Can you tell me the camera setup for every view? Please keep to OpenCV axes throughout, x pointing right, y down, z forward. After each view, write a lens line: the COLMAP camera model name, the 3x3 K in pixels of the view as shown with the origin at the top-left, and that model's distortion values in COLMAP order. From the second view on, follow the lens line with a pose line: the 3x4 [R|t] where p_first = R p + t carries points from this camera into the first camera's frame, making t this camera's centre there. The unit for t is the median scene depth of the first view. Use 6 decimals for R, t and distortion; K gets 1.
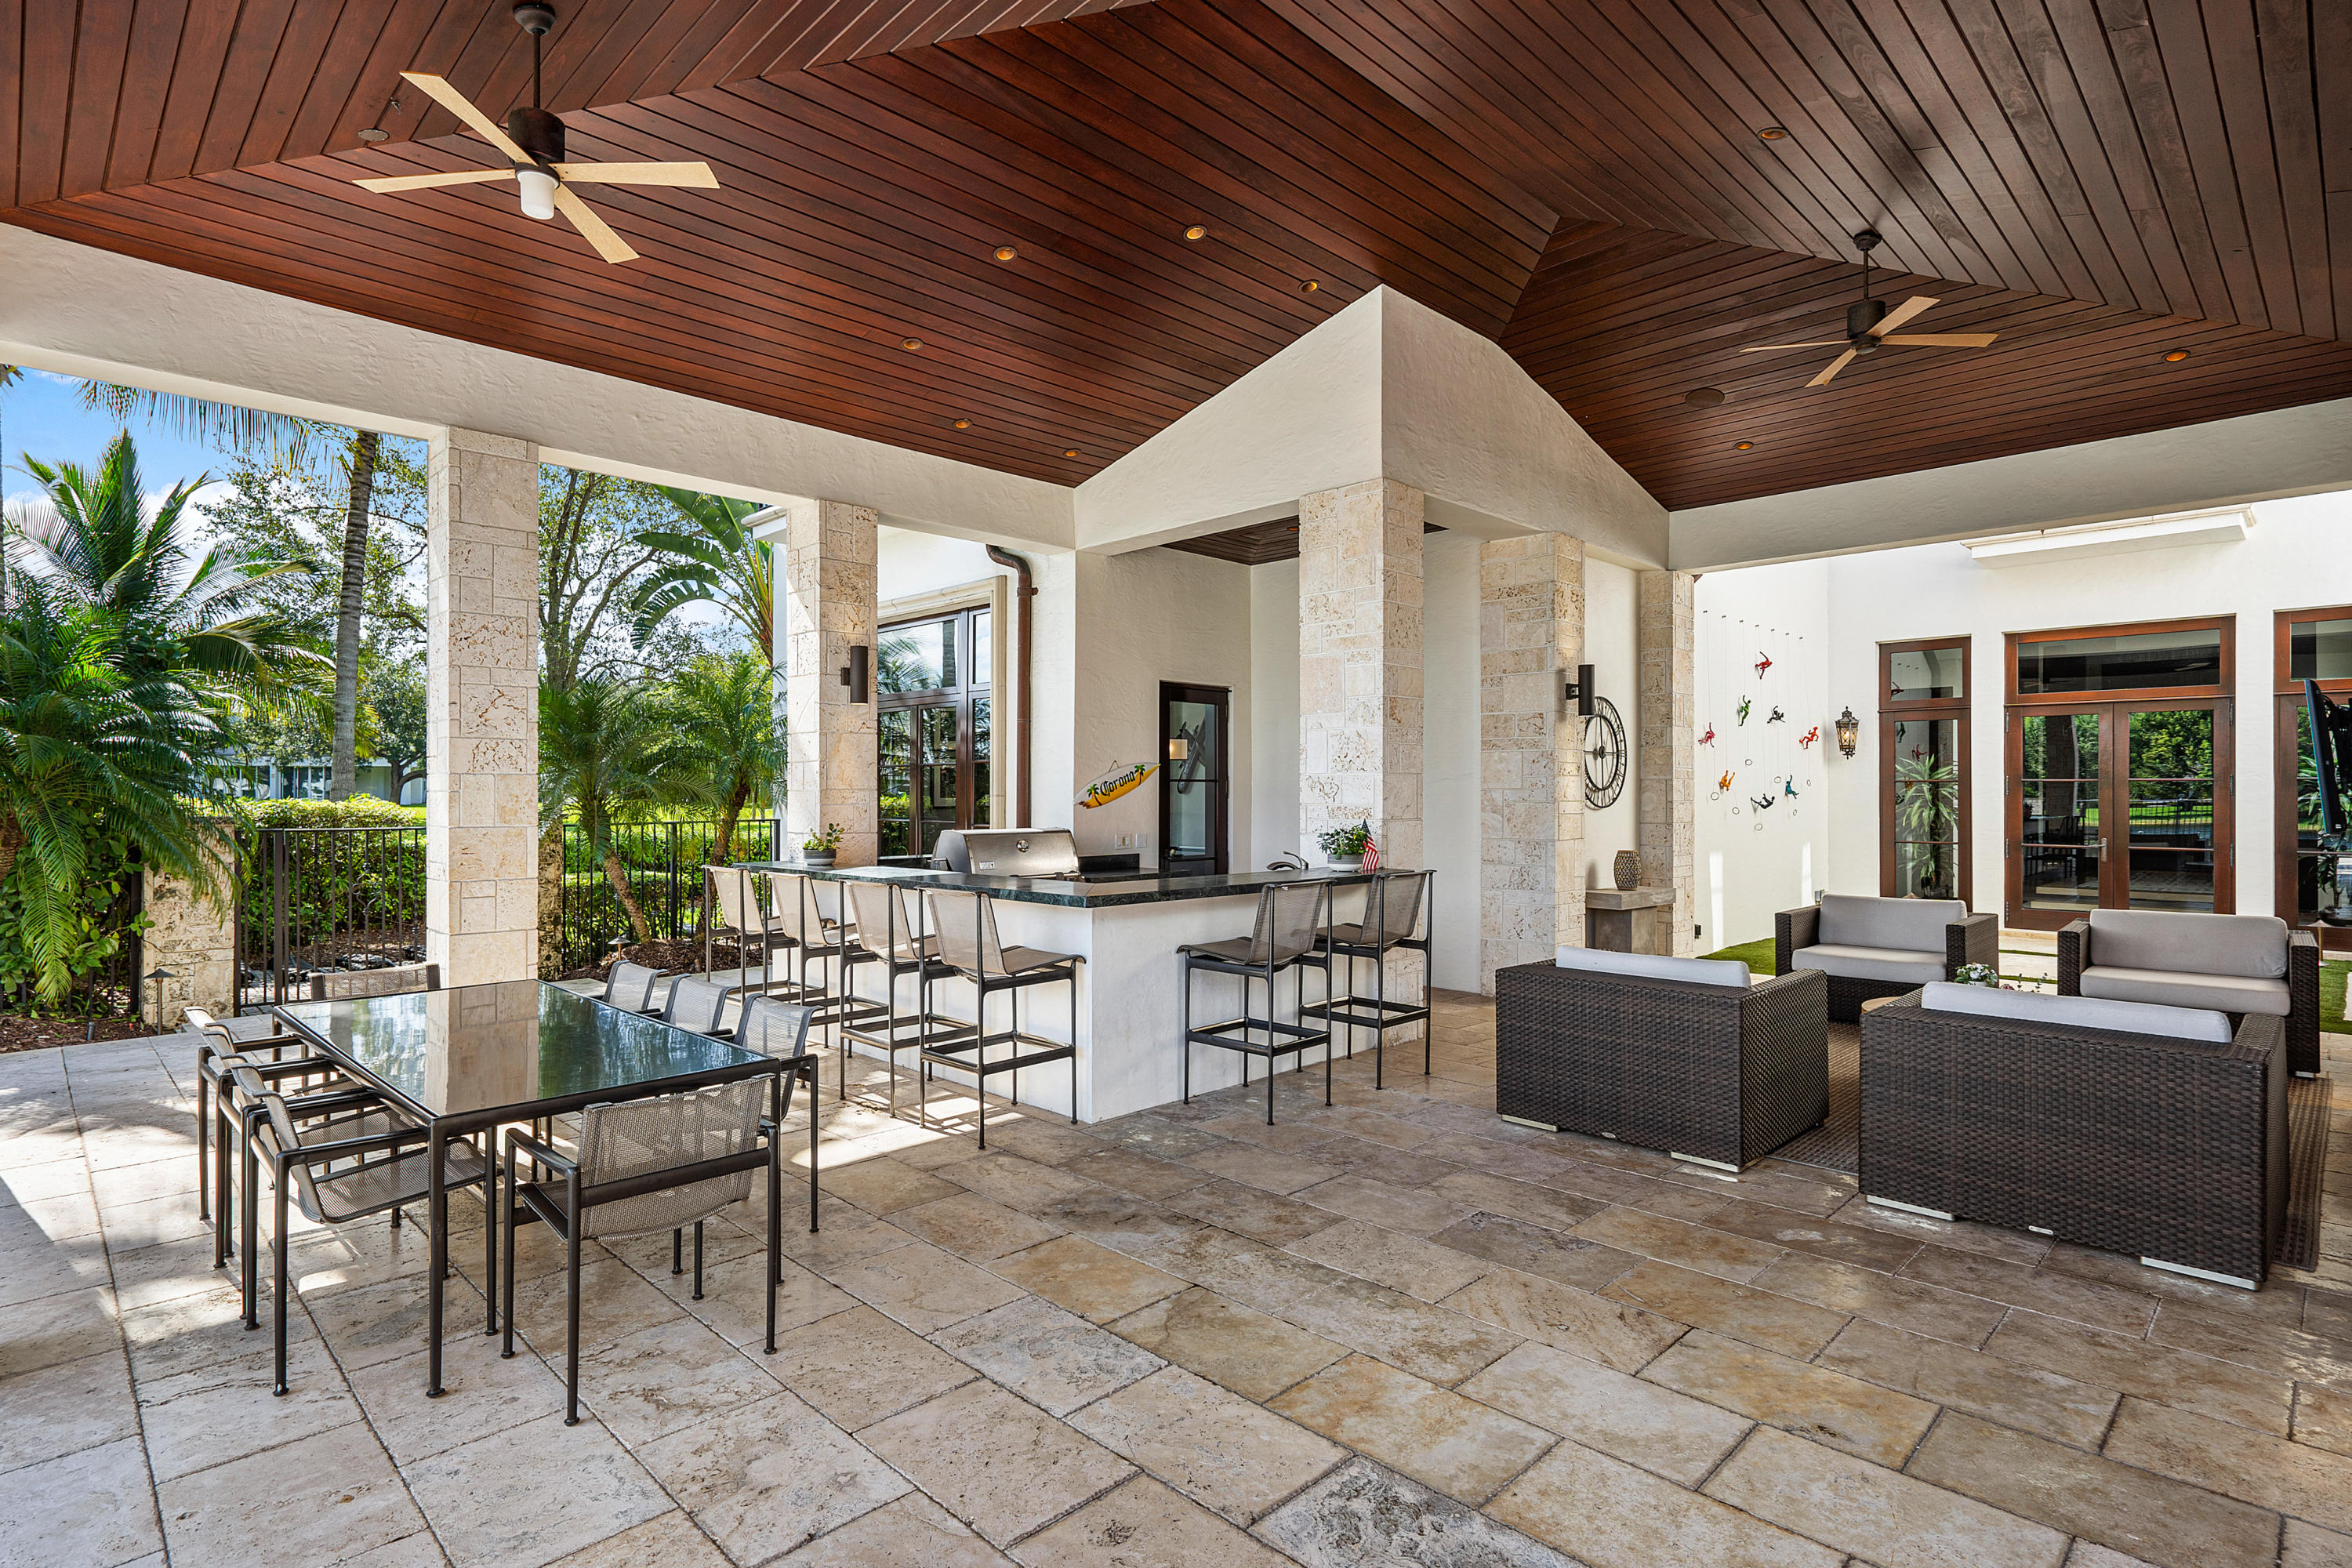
lens RADIAL K [[1166.9, 0, 1165.2], [0, 1166.9, 784.9], [0, 0, 1]] dist [0.000789, 0.000240]
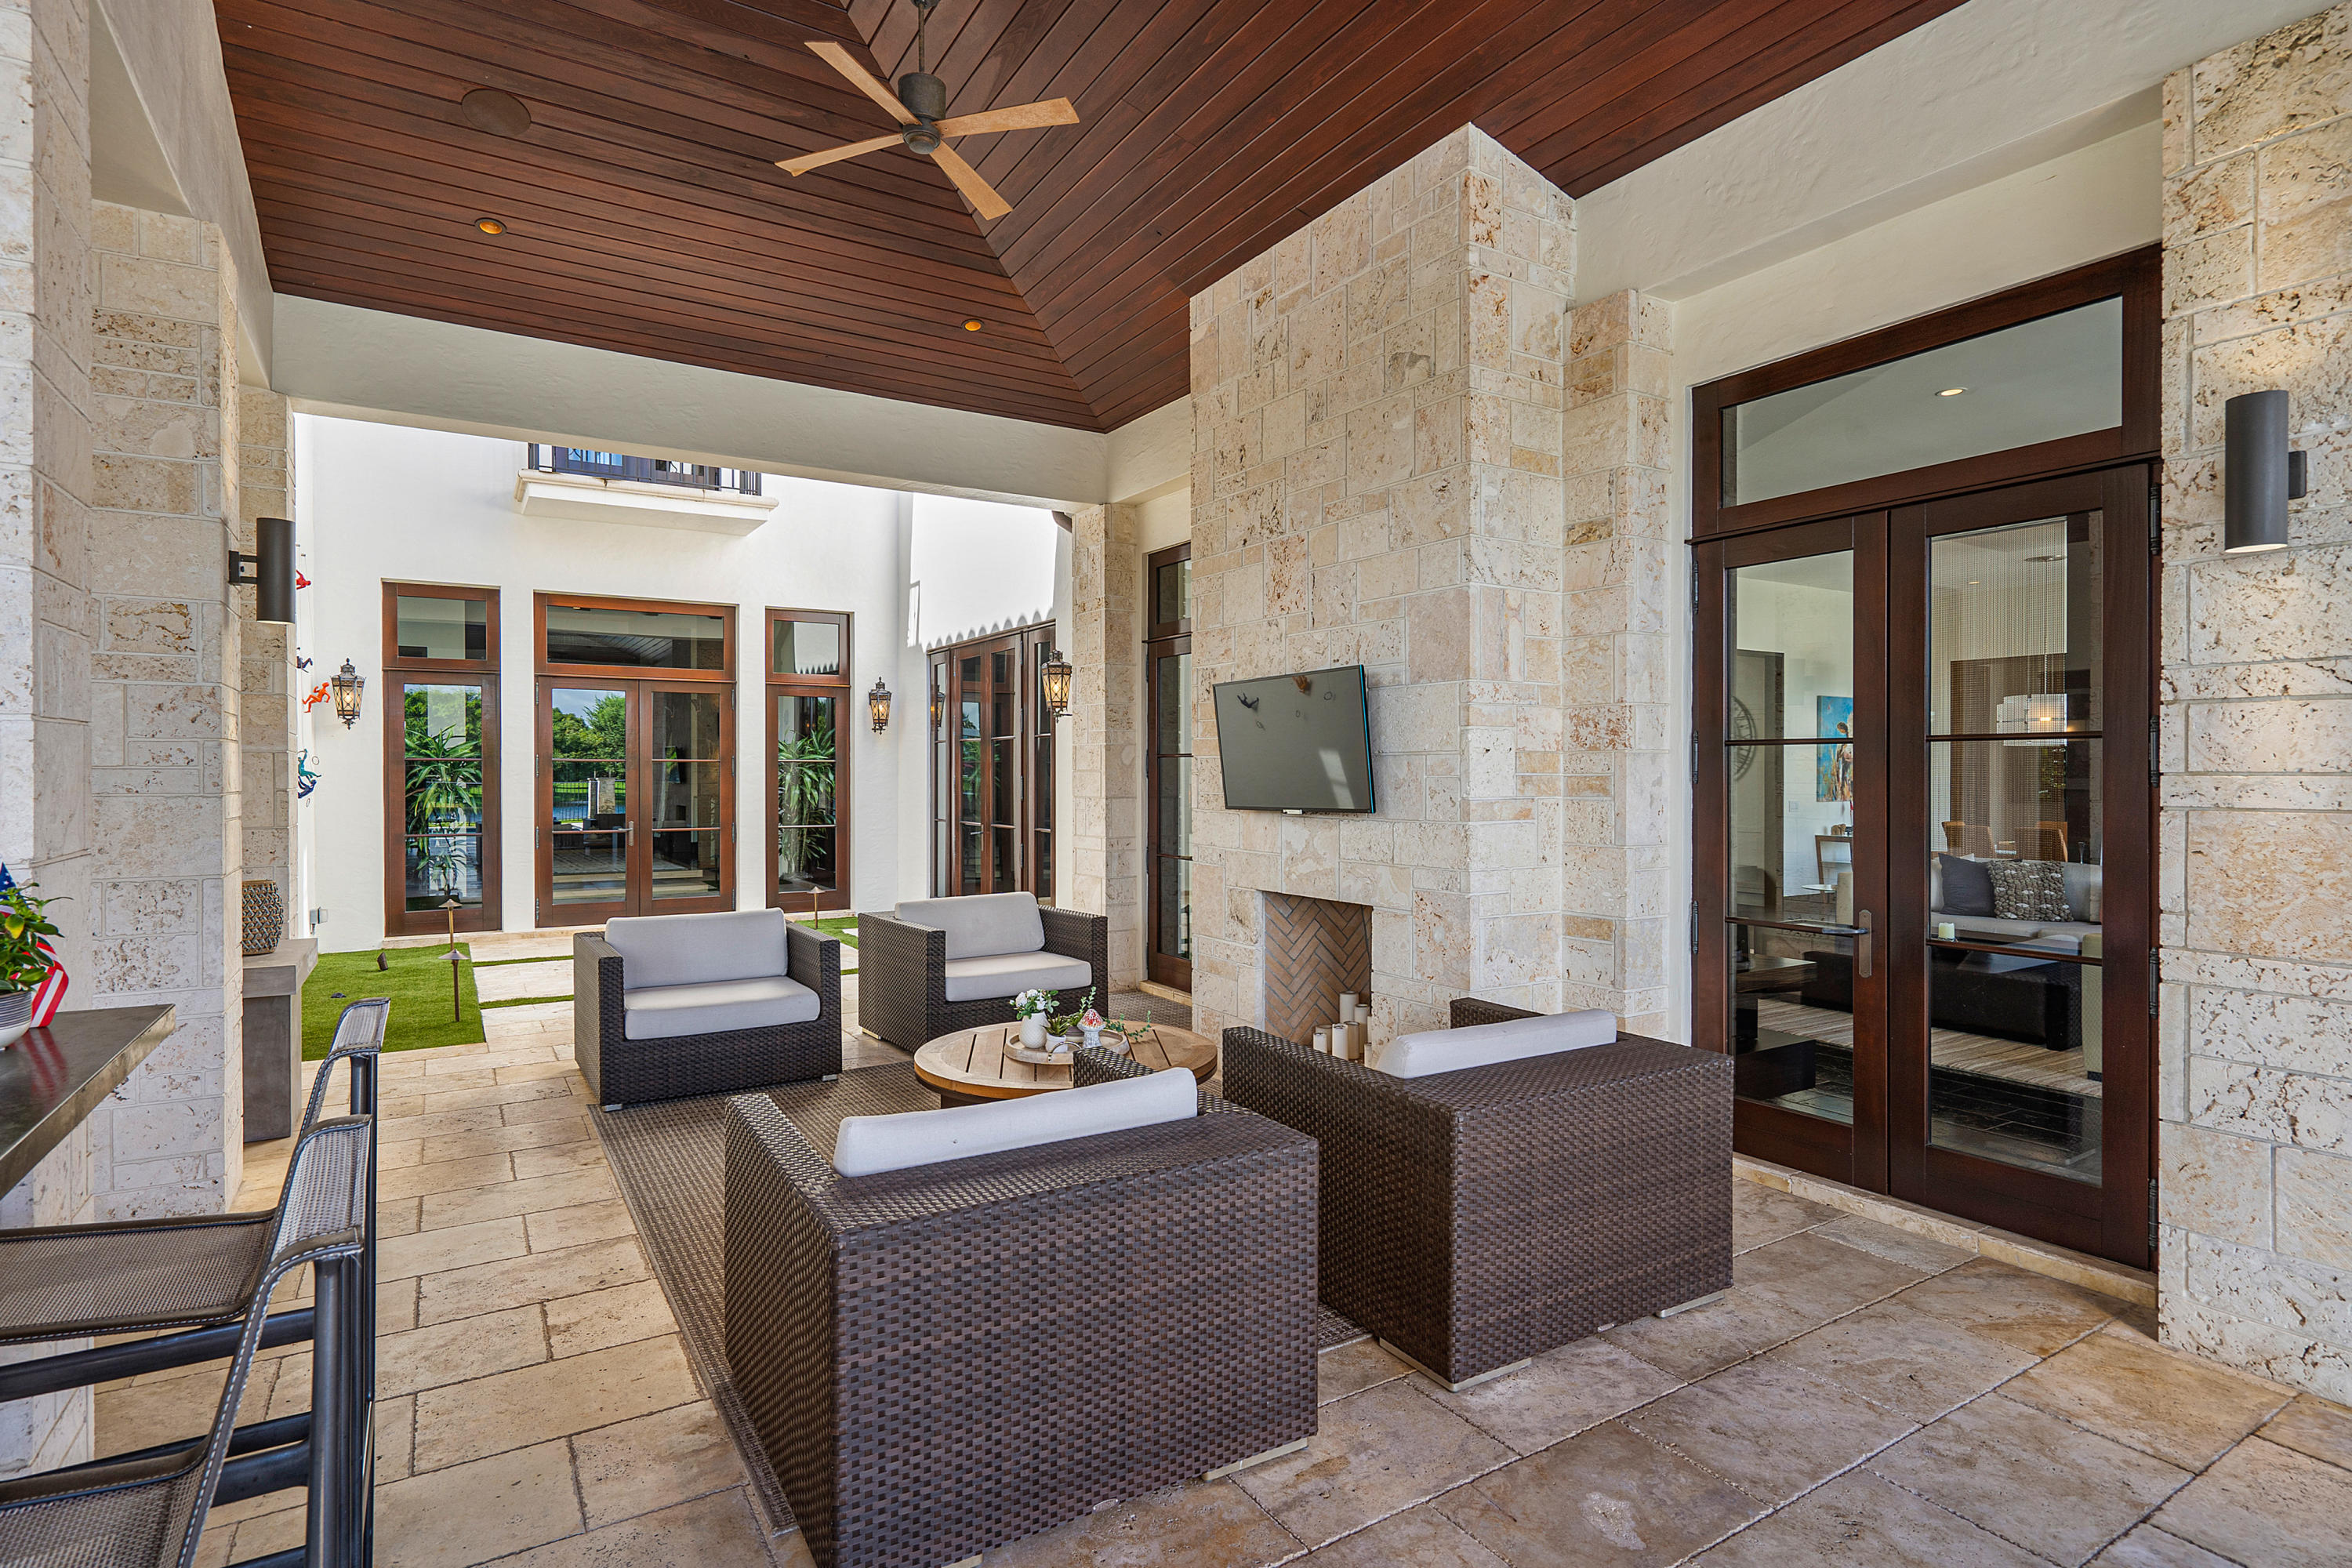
lens RADIAL K [[1166.9, 0, 1170.6], [0, 1166.9, 782.3], [0, 0, 1]] dist [0.000789, 0.000240]
pose [[0.233146, -0.008115, 0.972408, -0.040006], [-0.006595, 0.999929, 0.009926, 0.002418], [-0.972419, -0.008727, 0.233076, 0.502595]]
